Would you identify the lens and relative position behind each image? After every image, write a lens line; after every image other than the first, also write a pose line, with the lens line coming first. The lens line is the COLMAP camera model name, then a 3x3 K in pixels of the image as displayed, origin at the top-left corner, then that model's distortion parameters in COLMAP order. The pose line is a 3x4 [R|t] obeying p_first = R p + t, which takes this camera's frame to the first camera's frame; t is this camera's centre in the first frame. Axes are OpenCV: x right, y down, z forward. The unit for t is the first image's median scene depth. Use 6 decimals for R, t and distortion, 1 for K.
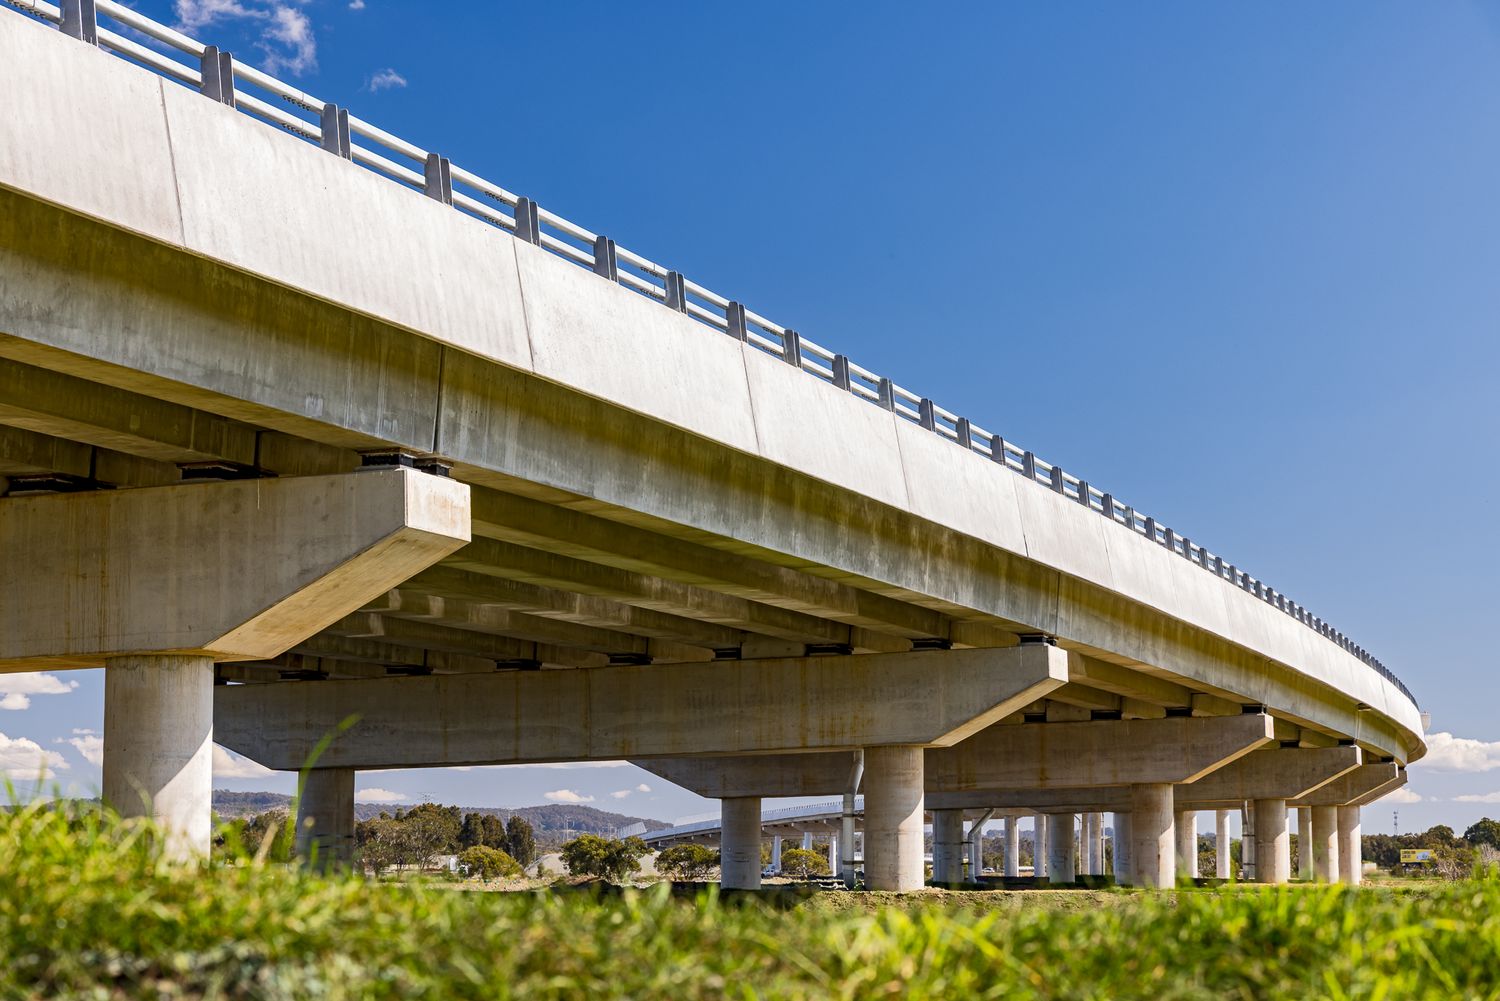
lens RADIAL K [[3429.2, 0, 749.5], [0, 3429.2, 205.6], [0, 0, 1]] dist [0.034149, -0.083975]
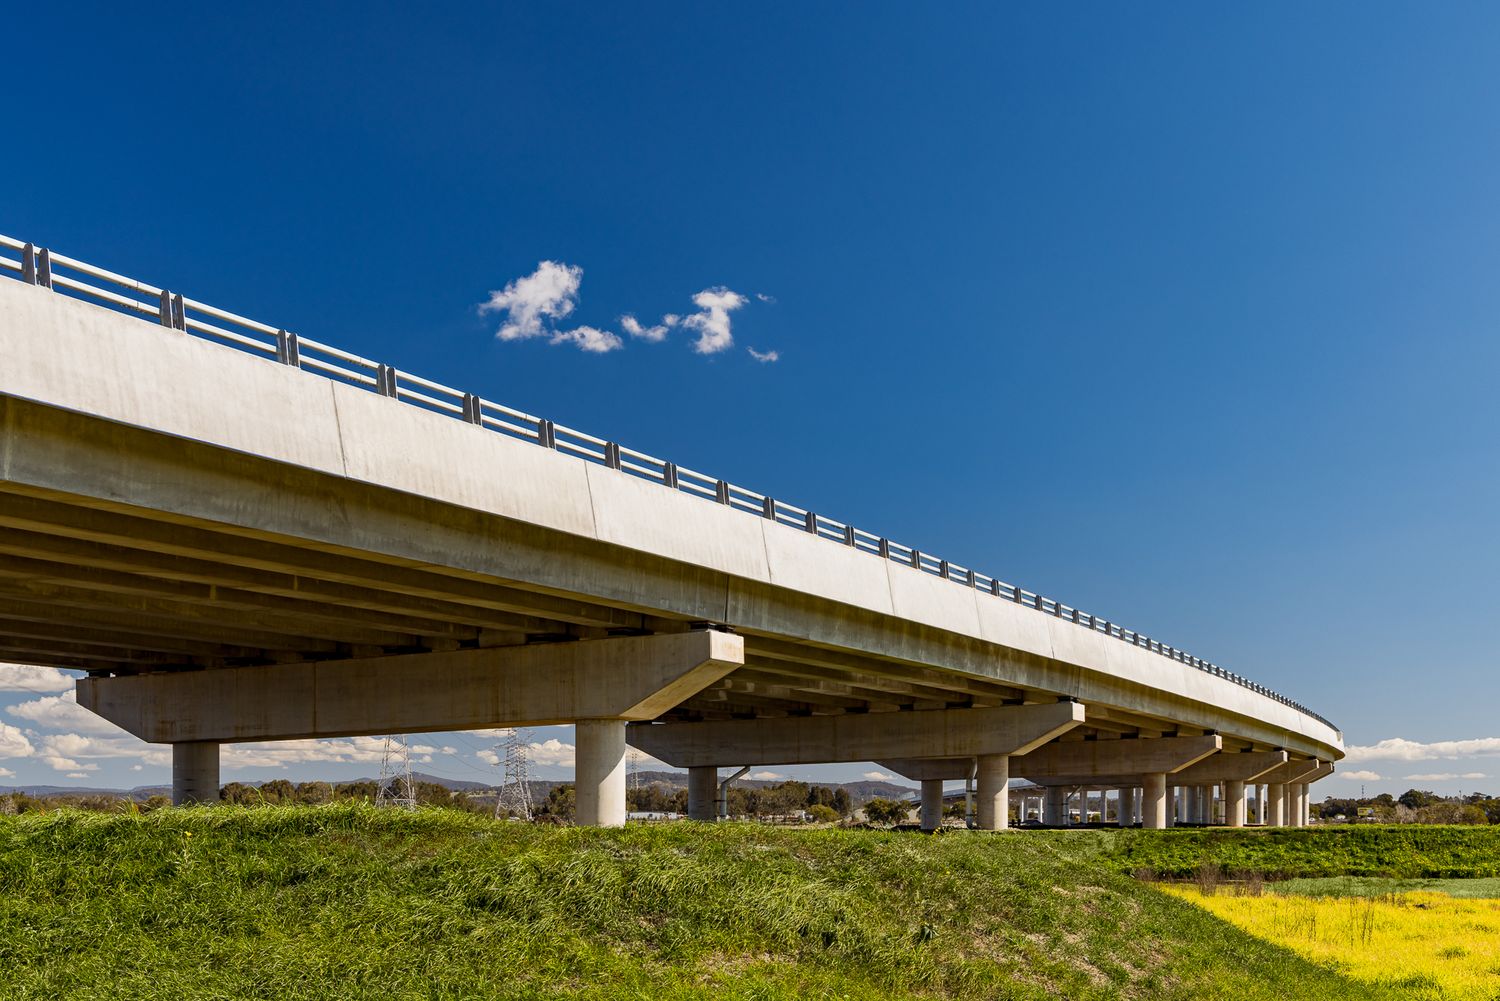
lens RADIAL K [[2984.8, 0, 750.2], [0, 2984.8, 500.9], [0, 0, 1]] dist [0.032876, 0.037246]
pose [[0.985457, -0.015642, -0.169204, 0.201529], [0.030025, 0.996115, 0.082785, -0.131807], [0.167252, -0.086662, 0.982098, -0.677482]]
